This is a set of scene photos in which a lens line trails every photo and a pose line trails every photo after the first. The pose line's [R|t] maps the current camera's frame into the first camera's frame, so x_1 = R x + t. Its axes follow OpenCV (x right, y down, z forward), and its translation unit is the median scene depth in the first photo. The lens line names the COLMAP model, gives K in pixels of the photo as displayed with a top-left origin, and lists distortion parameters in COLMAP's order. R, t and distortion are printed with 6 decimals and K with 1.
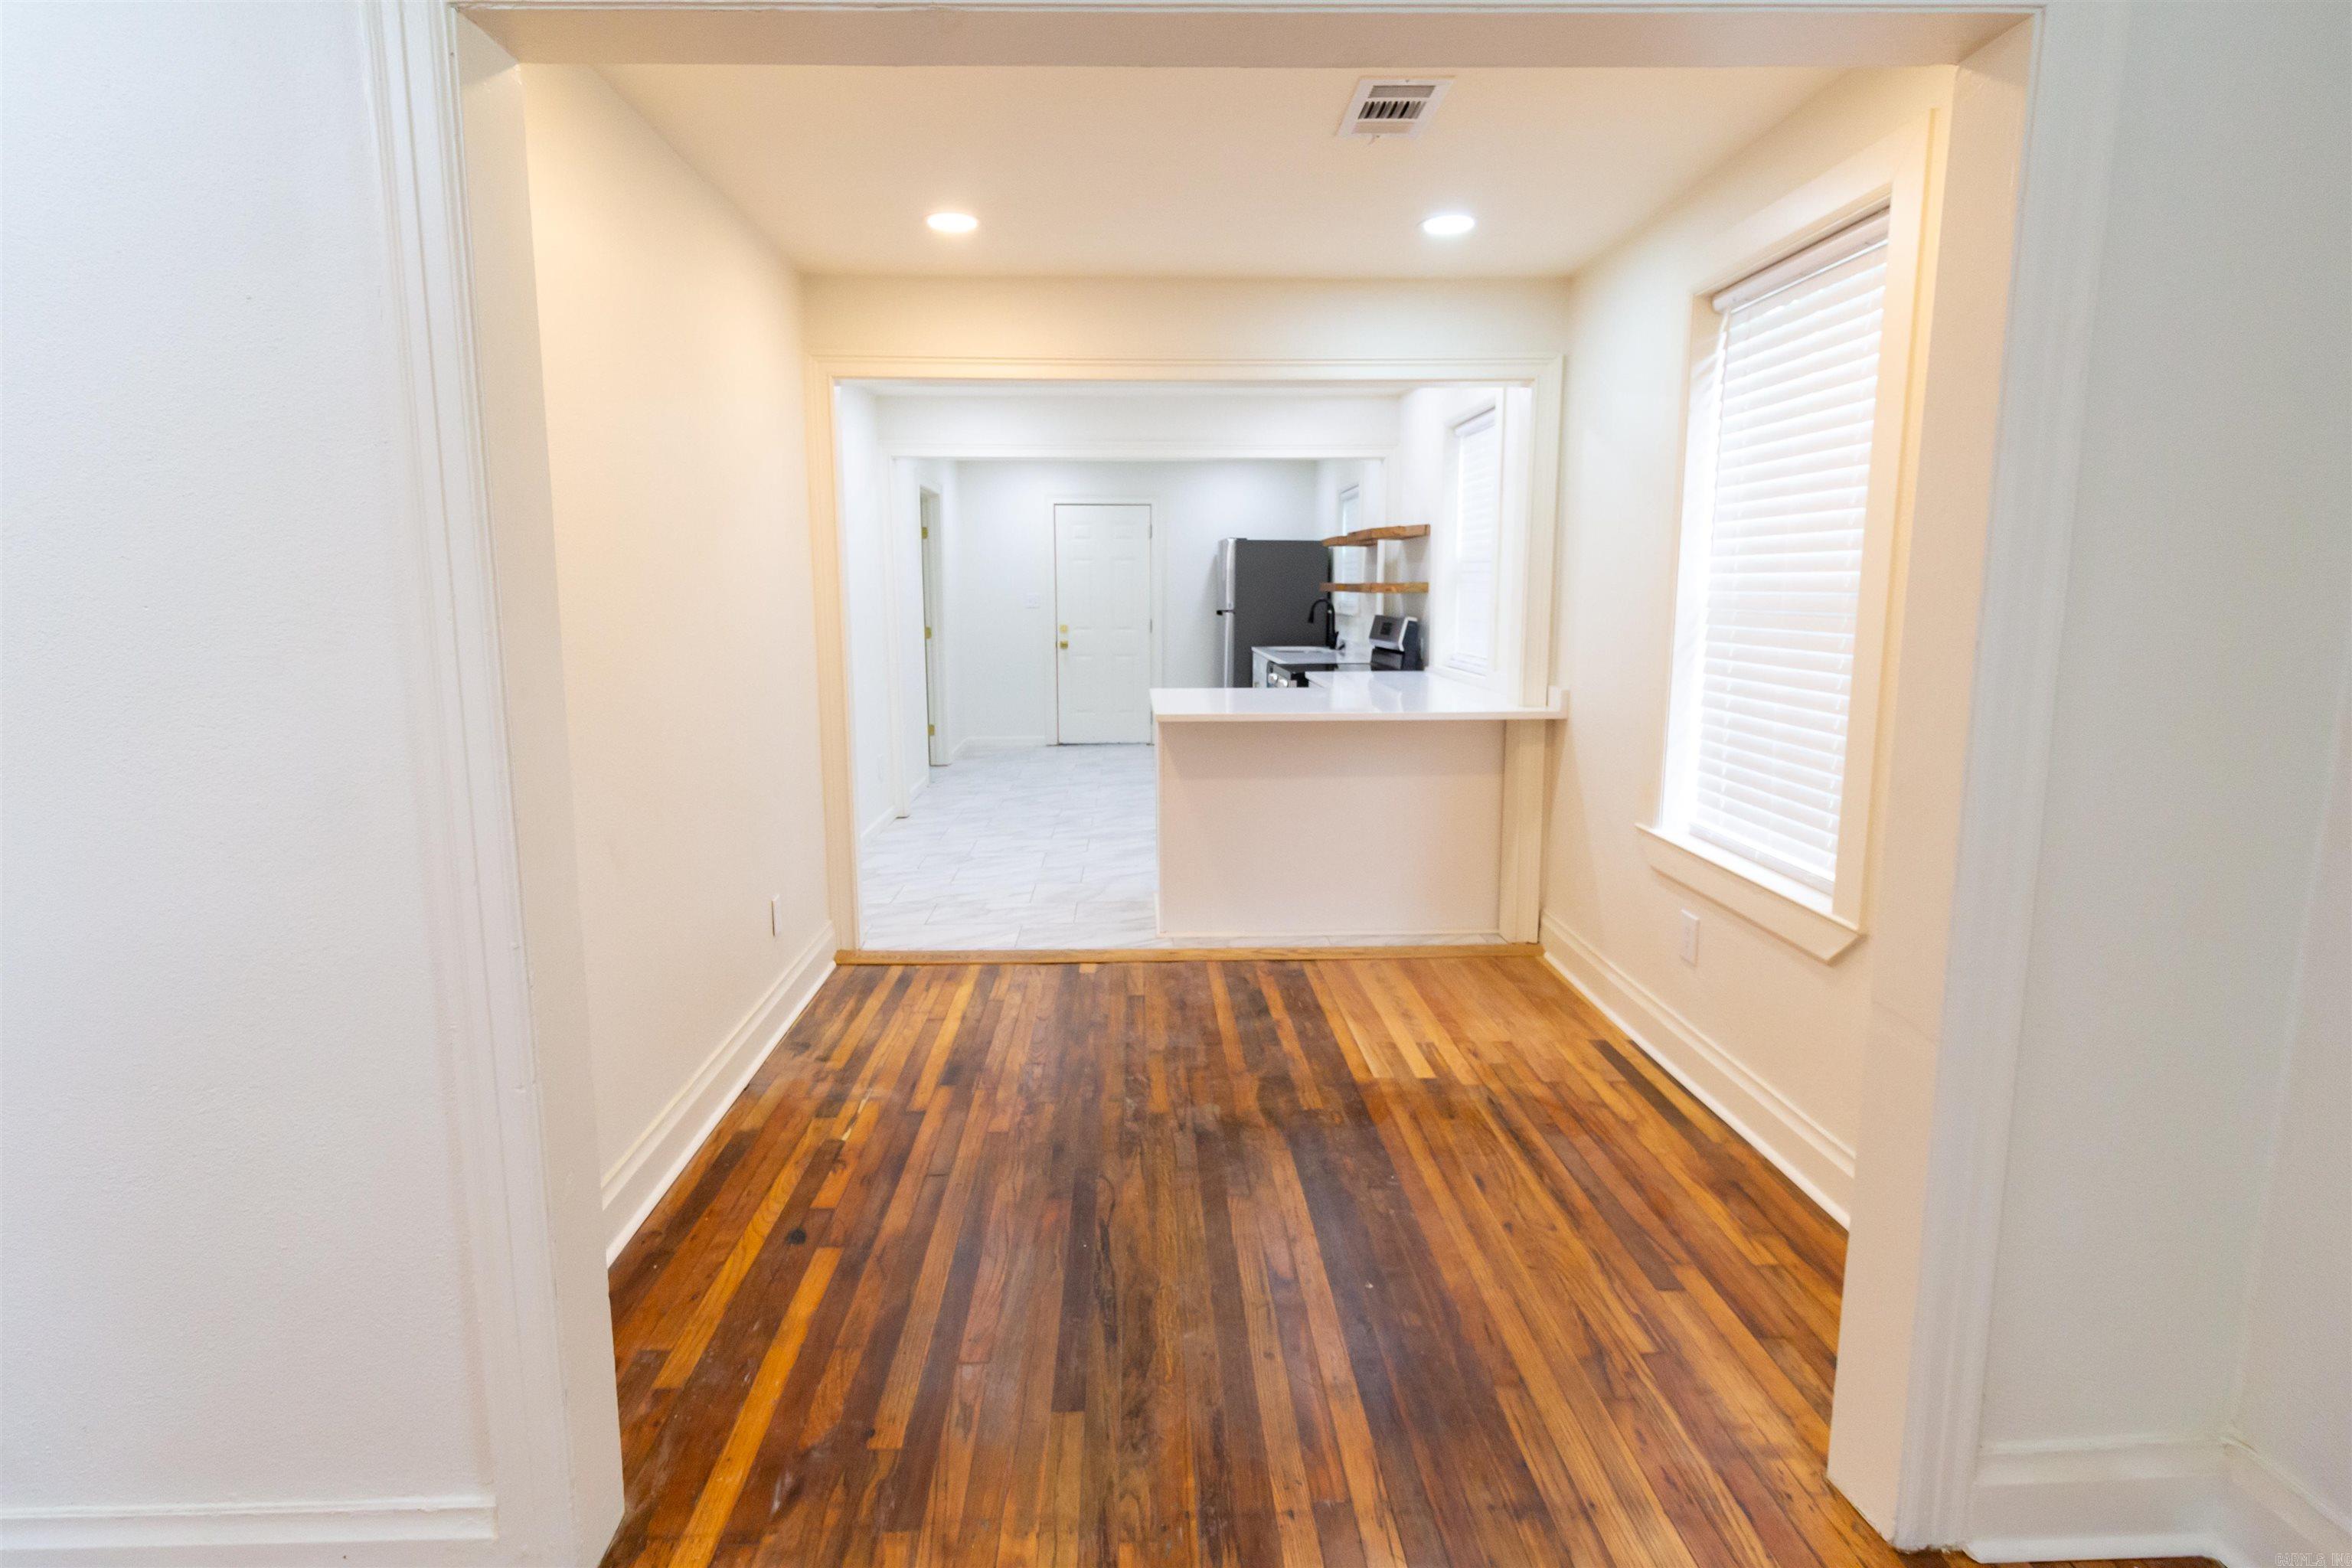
lens RADIAL K [[1083.4, 0, 1169.6], [0, 1083.4, 776.8], [0, 0, 1]] dist [-0.000523, 0.000093]
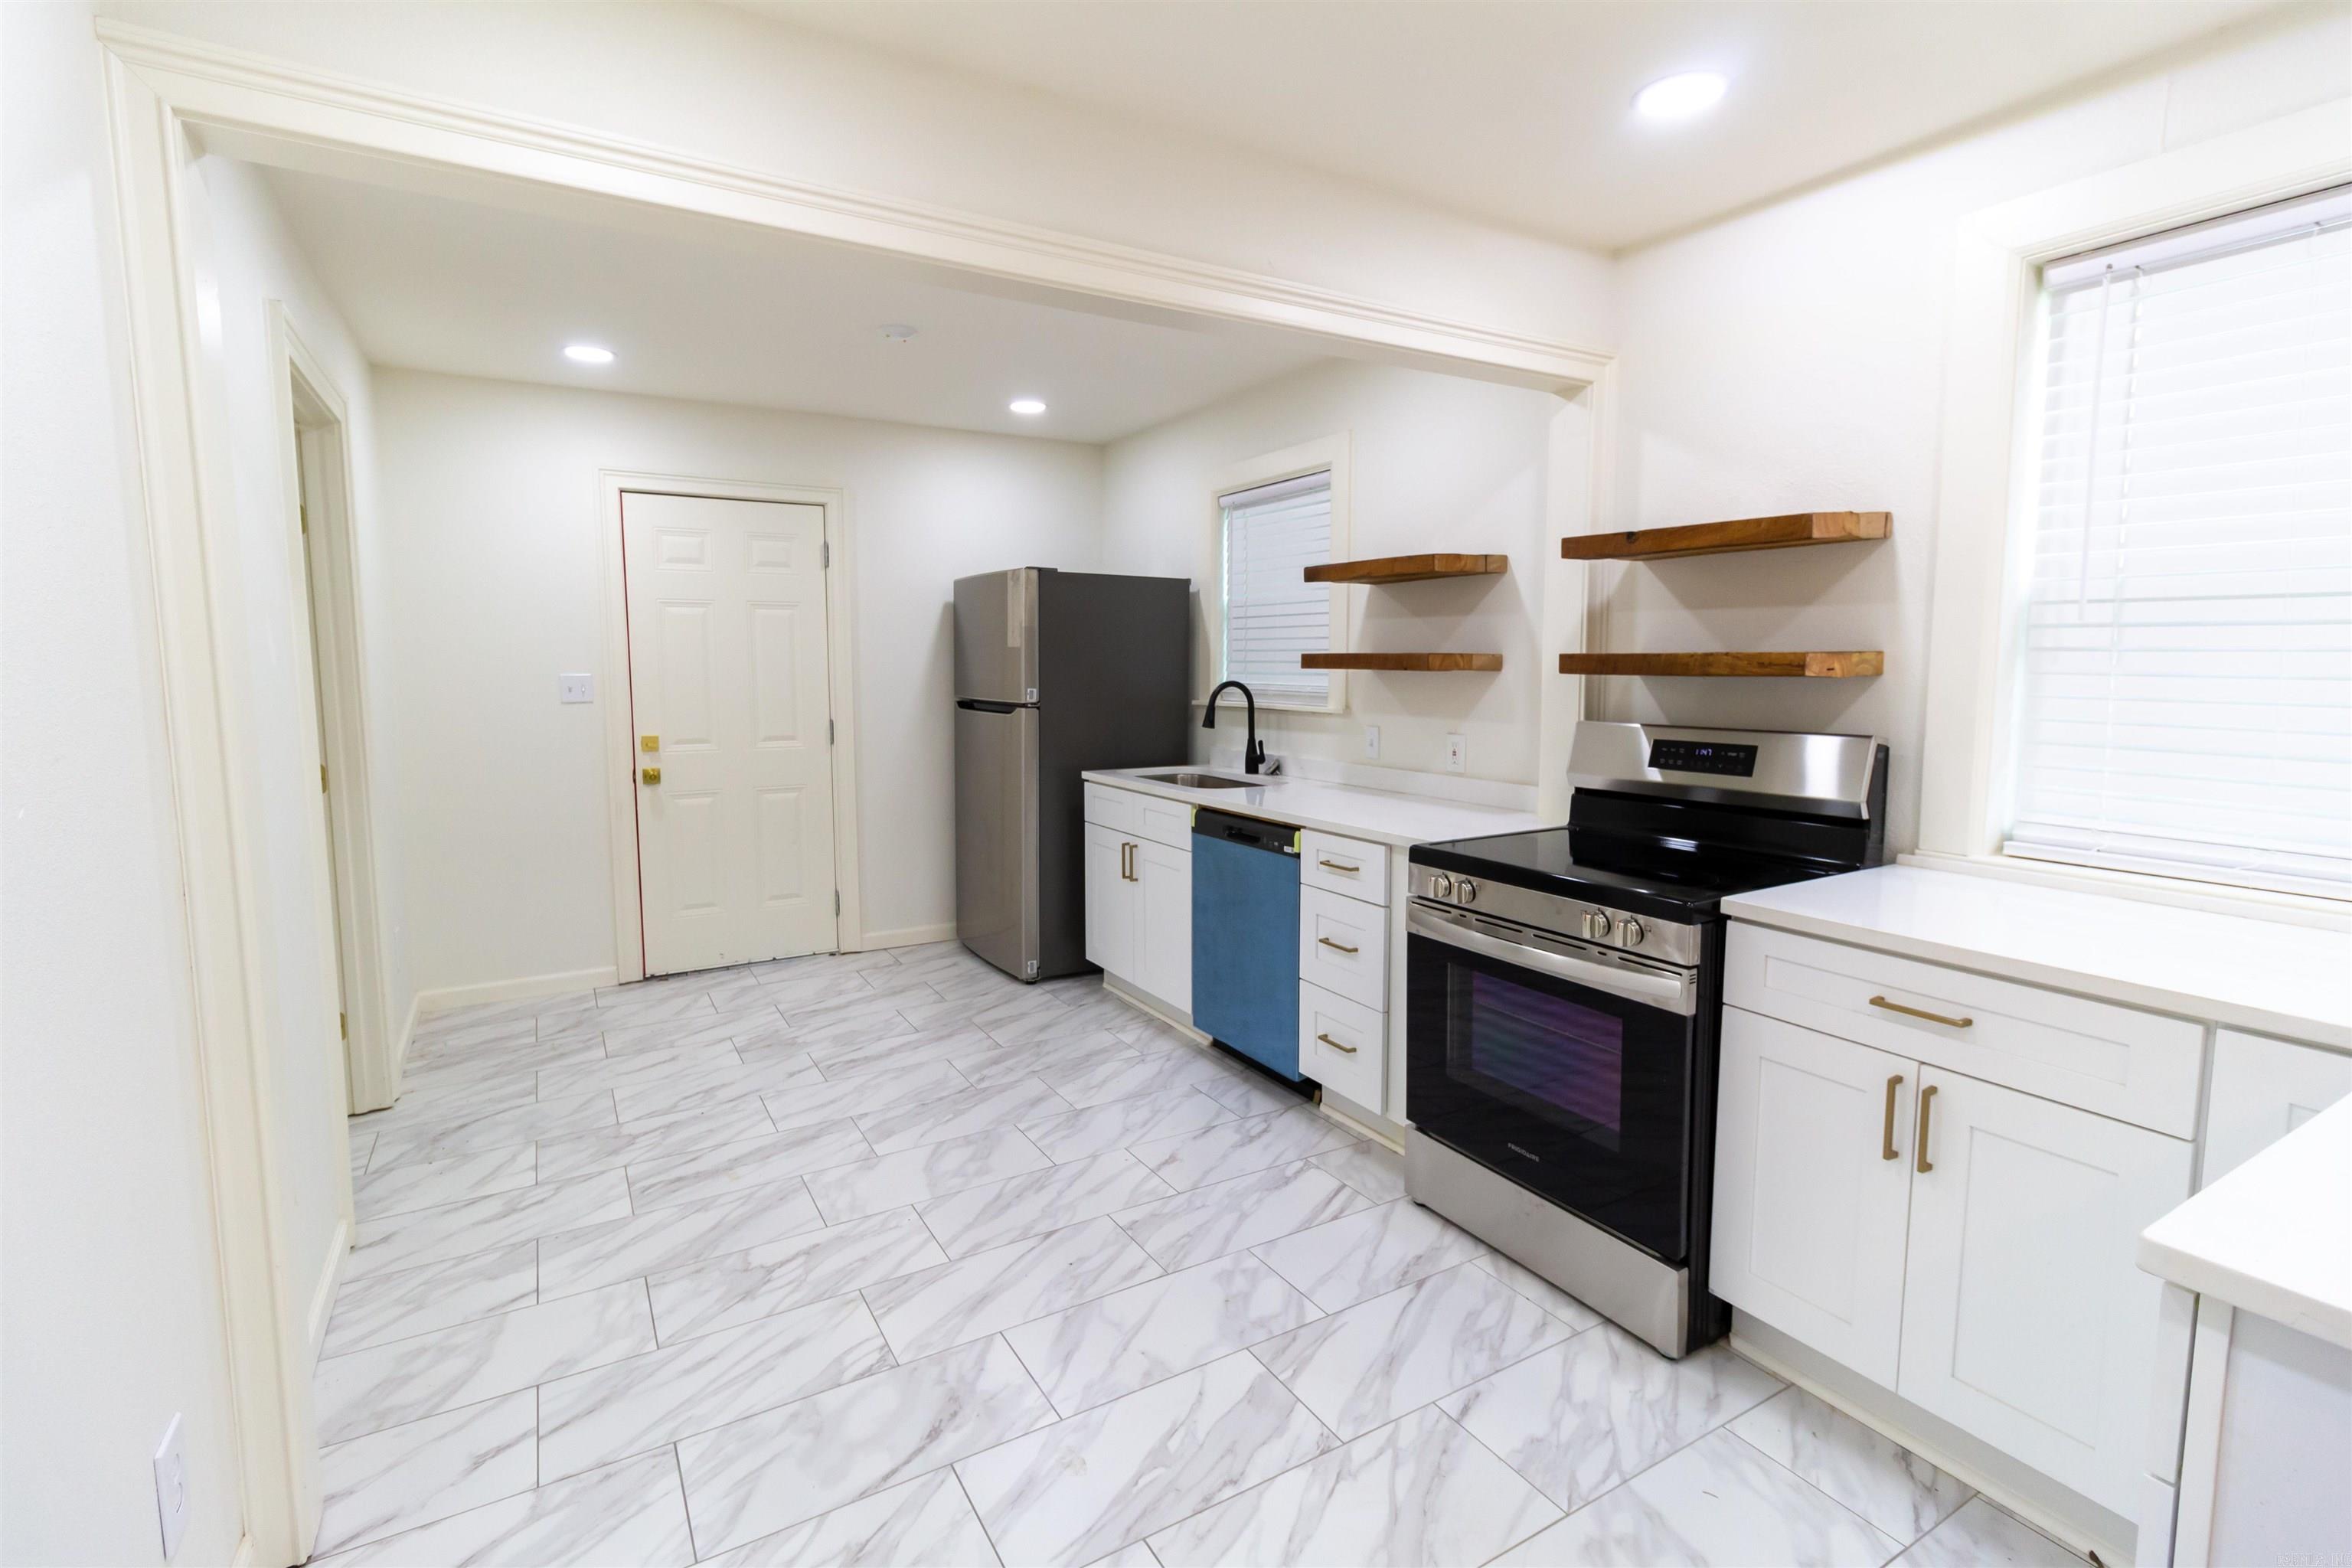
lens RADIAL K [[1083.4, 0, 1173.1], [0, 1083.4, 770.5], [0, 0, 1]] dist [-0.000523, 0.000093]
pose [[0.878528, -0.047807, 0.475292, -0.370729], [0.081316, 0.995424, -0.050180, -0.244625], [-0.470719, 0.082734, 0.878396, 1.388521]]
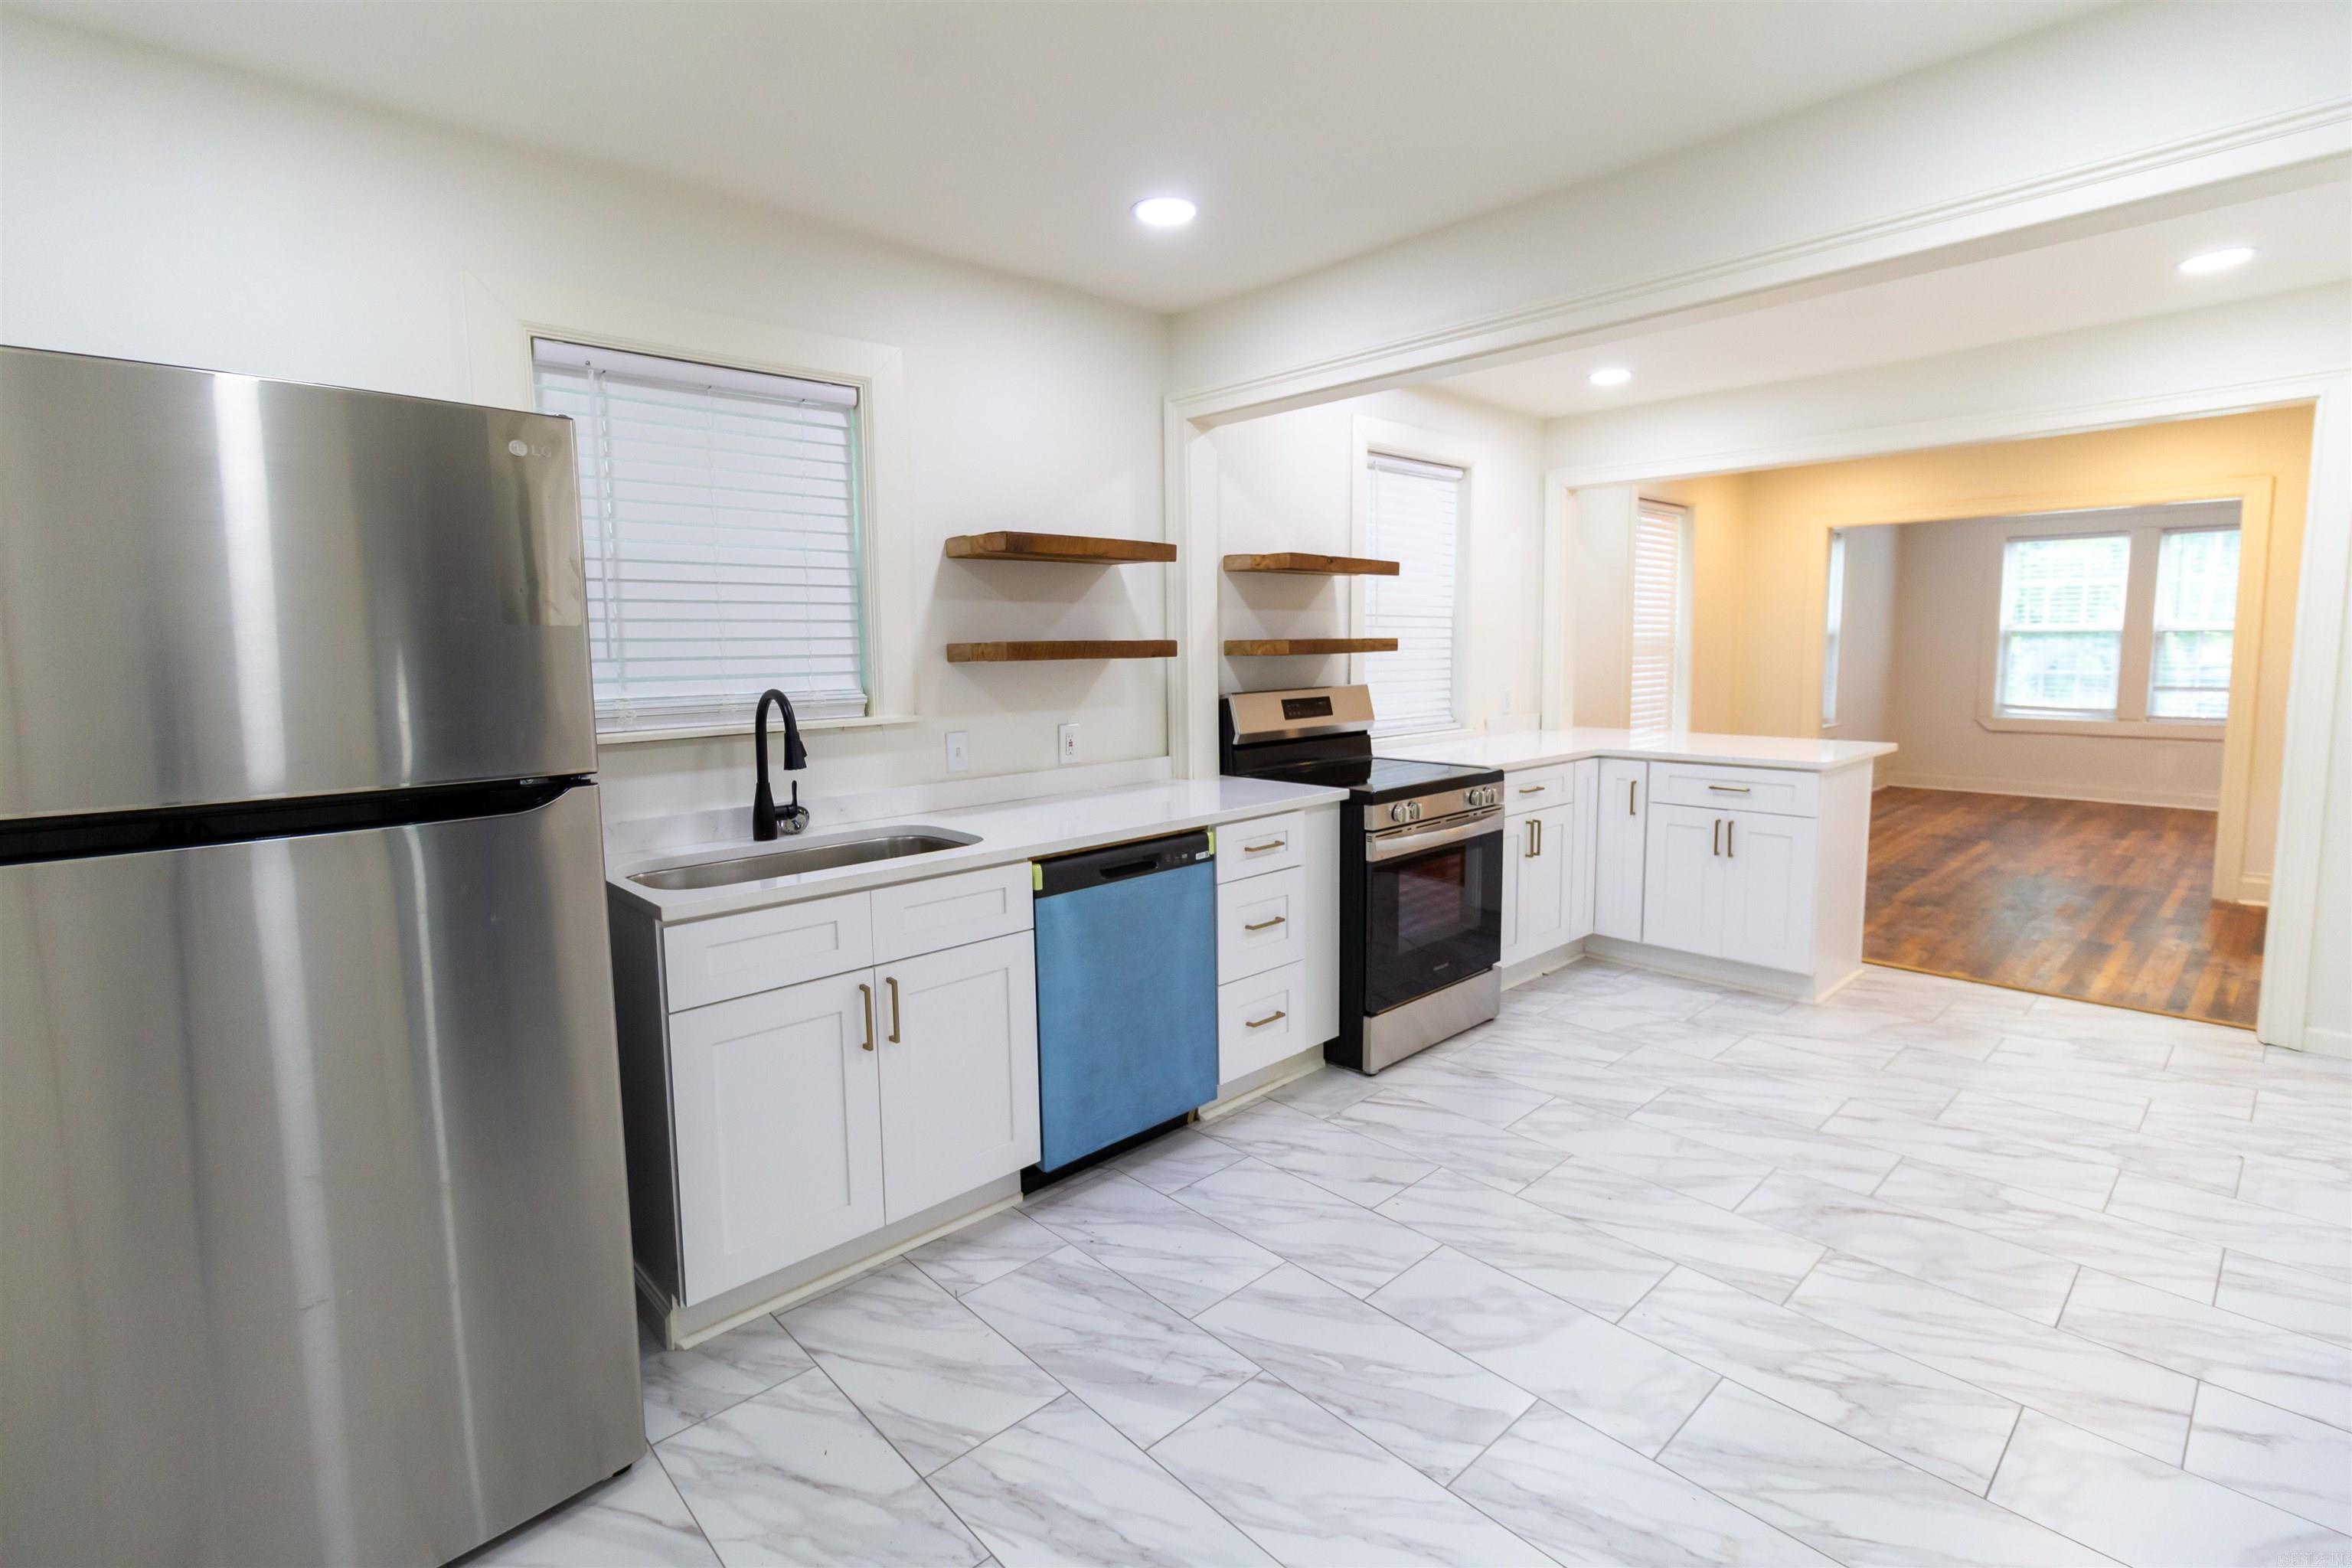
lens RADIAL K [[1083.4, 0, 1173.2], [0, 1083.4, 754.5], [0, 0, 1]] dist [-0.000523, 0.000093]
pose [[-0.657712, -0.065519, 0.750414, -0.468623], [0.145505, 0.966397, 0.211907, -0.498772], [-0.739082, 0.248563, -0.626078, 2.831000]]
